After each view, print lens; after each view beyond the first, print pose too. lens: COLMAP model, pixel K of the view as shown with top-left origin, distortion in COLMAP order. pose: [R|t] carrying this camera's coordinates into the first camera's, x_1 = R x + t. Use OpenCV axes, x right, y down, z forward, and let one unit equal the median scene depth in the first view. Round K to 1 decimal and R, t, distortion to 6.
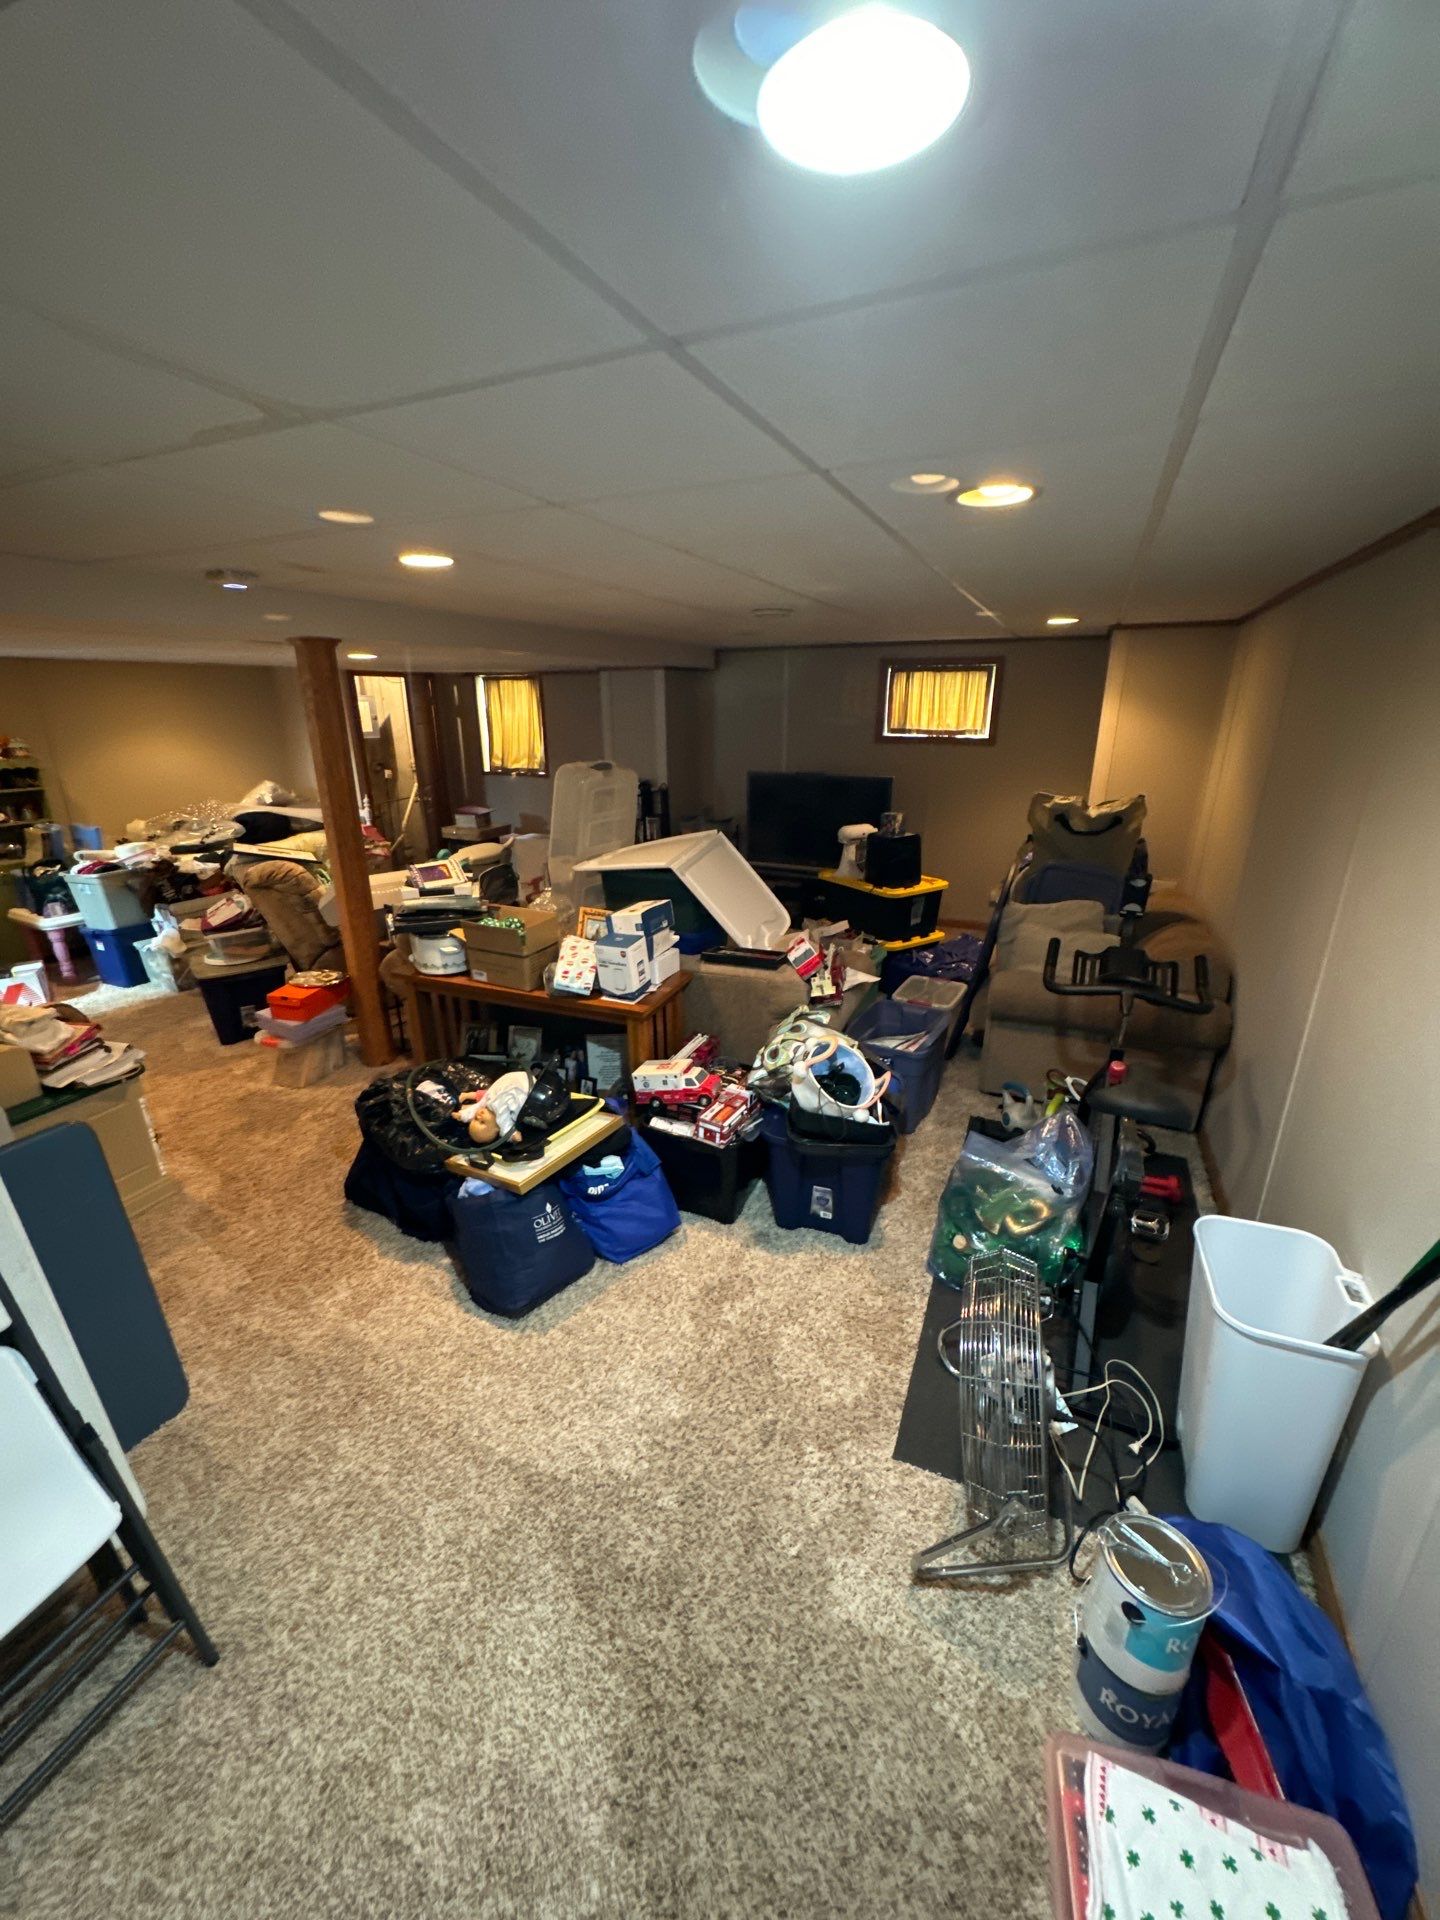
lens RADIAL K [[759.6, 0, 710.1], [0, 759.6, 959.3], [0, 0, 1]] dist [0.003591, 0.001056]
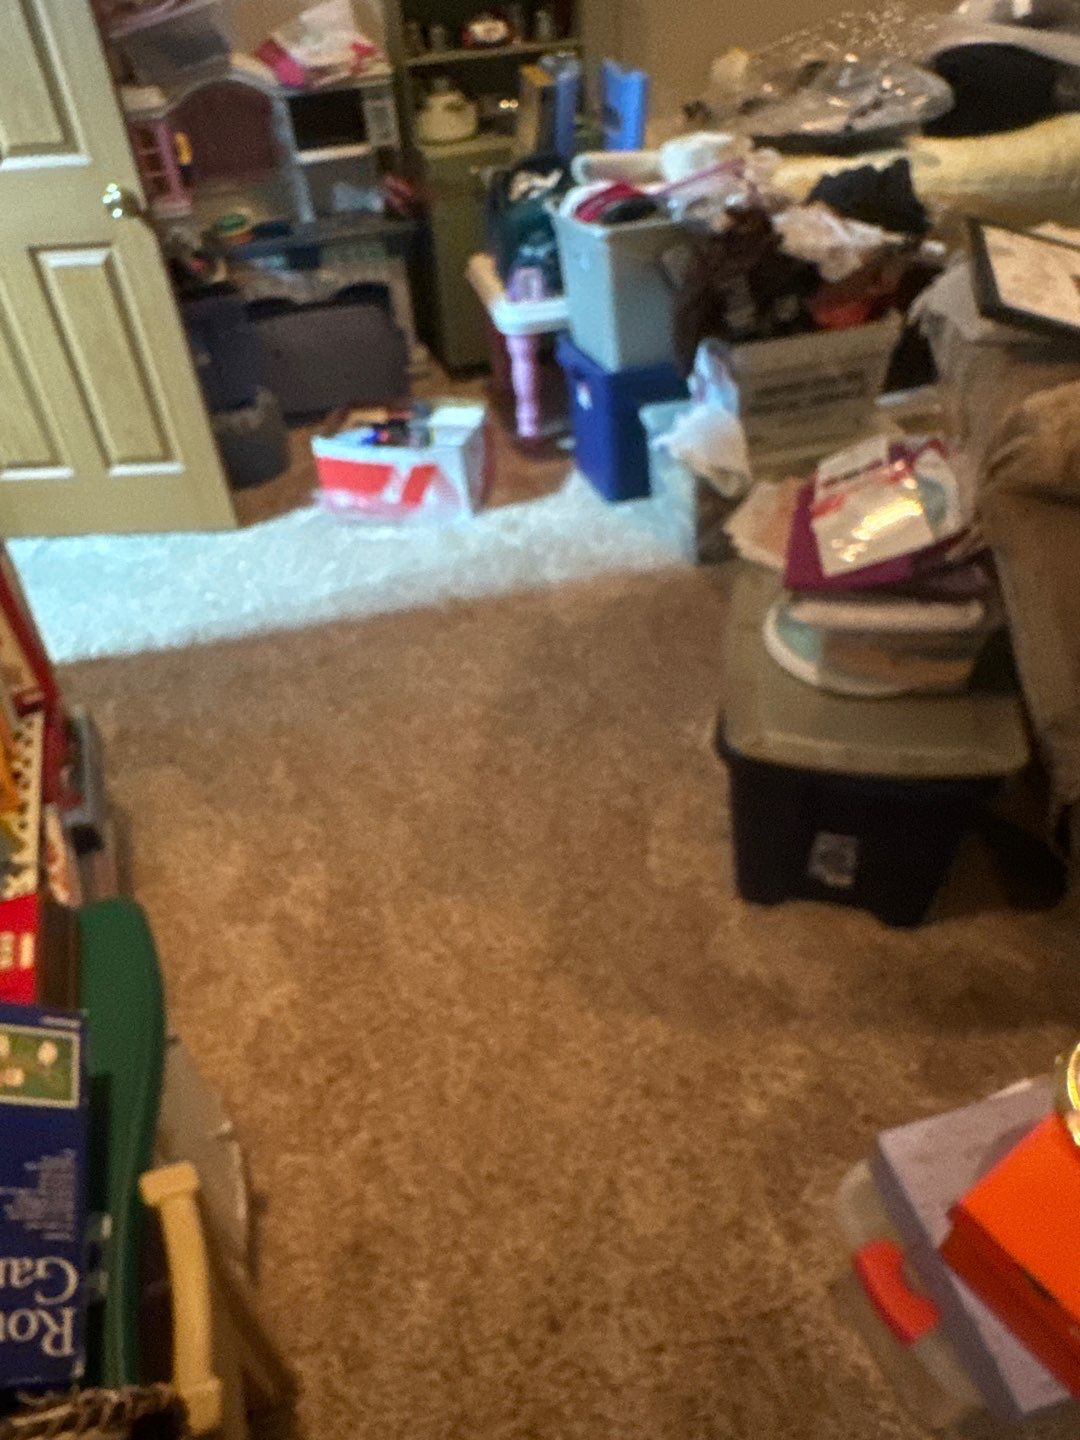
lens RADIAL K [[1044.6, 0, 545.0], [0, 1044.6, 721.3], [0, 0, 1]] dist [-0.006044, -0.007630]
pose [[0.694885, 0.441740, -0.567451, -0.391572], [-0.180951, 0.871108, 0.456539, -0.122229], [0.695983, -0.214562, 0.685253, 0.530206]]
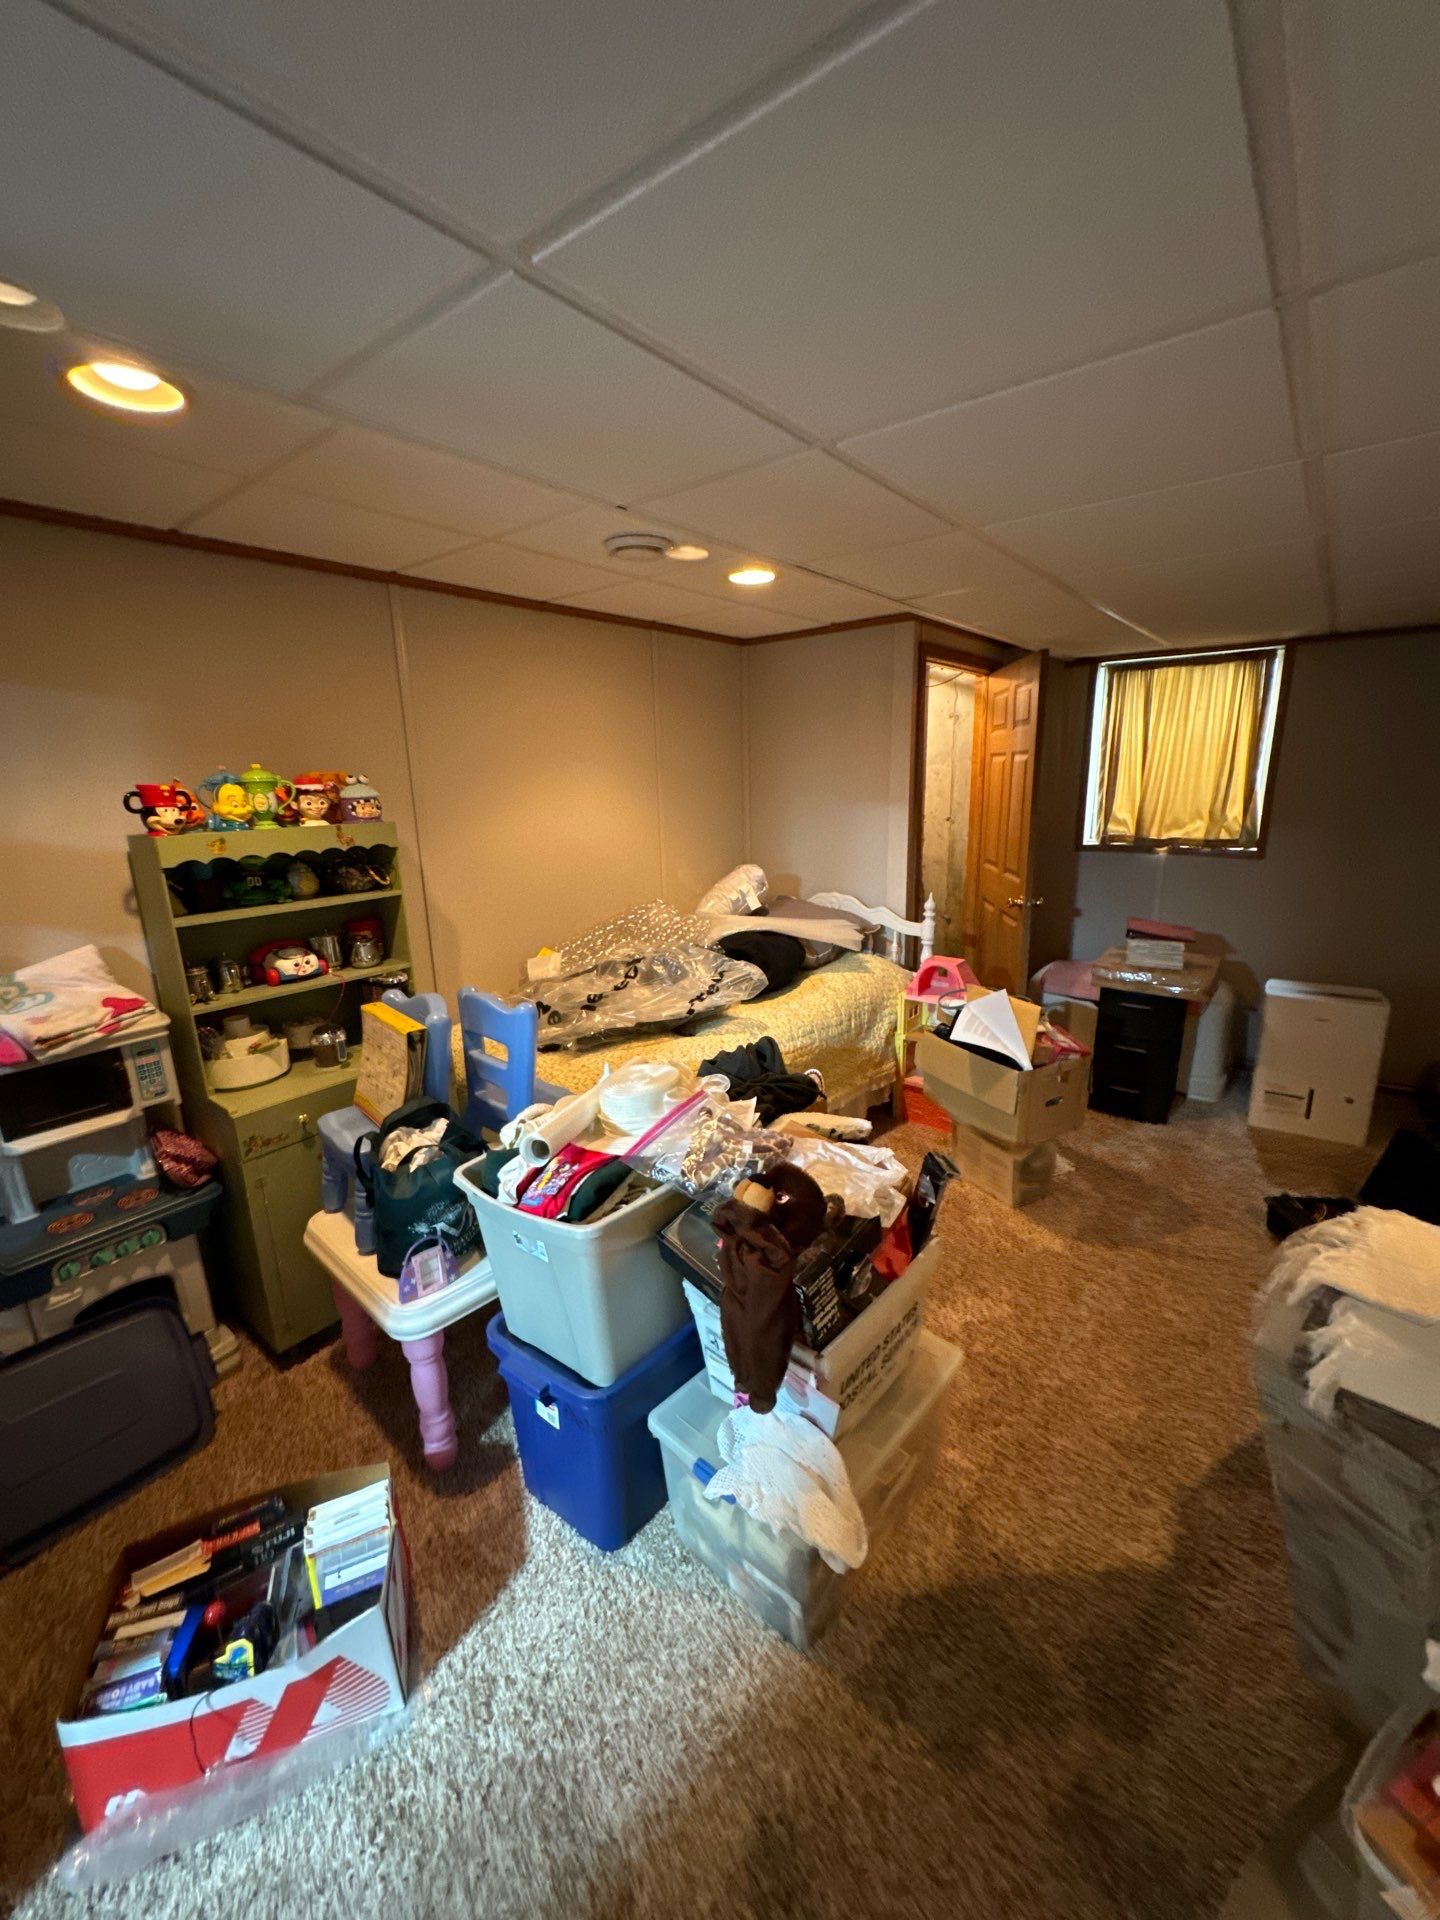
lens RADIAL K [[759.6, 0, 721.9], [0, 759.6, 967.9], [0, 0, 1]] dist [0.003591, 0.001056]
pose [[0.973934, 0.035089, -0.224099, -0.660745], [-0.051586, 0.996338, -0.068189, -0.178642], [0.220886, 0.077972, 0.972178, 0.691015]]
